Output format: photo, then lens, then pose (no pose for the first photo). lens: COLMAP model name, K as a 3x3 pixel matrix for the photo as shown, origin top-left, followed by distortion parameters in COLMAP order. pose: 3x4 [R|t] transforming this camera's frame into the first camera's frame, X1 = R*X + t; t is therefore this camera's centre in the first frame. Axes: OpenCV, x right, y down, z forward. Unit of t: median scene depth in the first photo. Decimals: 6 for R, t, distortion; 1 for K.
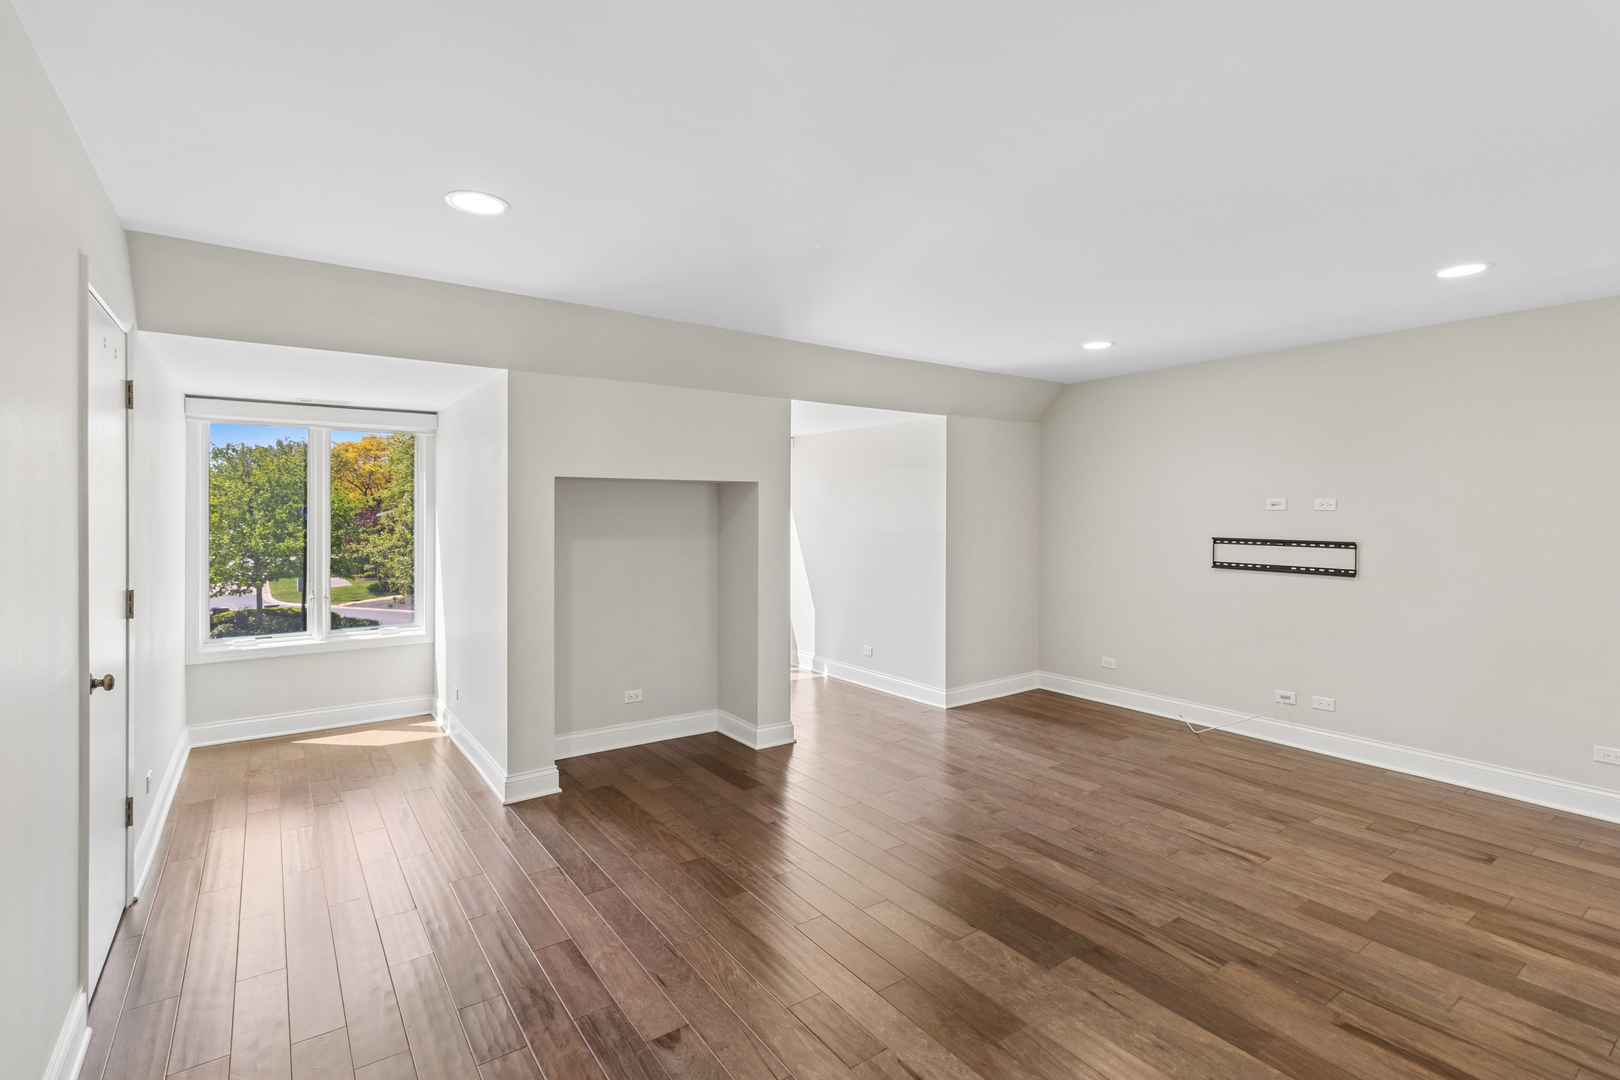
lens RADIAL K [[768.3, 0, 860.2], [0, 768.3, 516.3], [0, 0, 1]] dist [-0.000331, 0.000023]
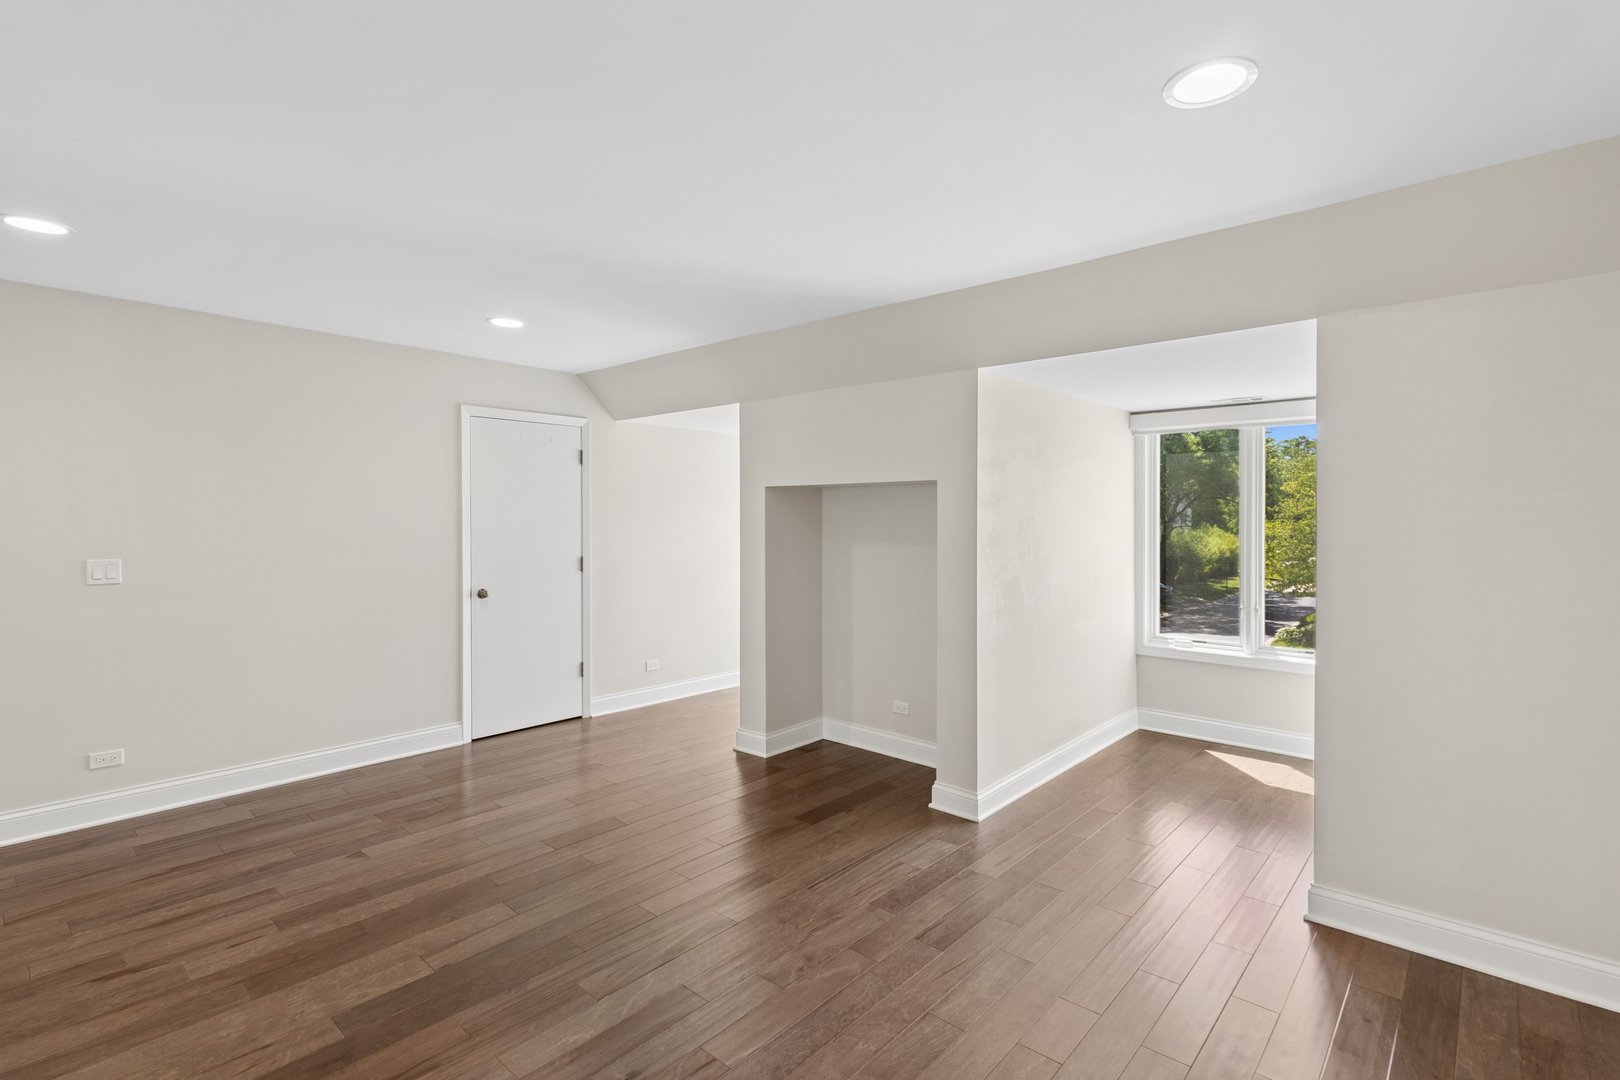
lens RADIAL K [[768.3, 0, 812.6], [0, 768.3, 512.4], [0, 0, 1]] dist [-0.000331, 0.000023]
pose [[0.180600, 0.001174, -0.983556, 0.967692], [0.000342, 0.999999, 0.001256, -0.016421], [0.983557, -0.000563, 0.180600, 1.076514]]
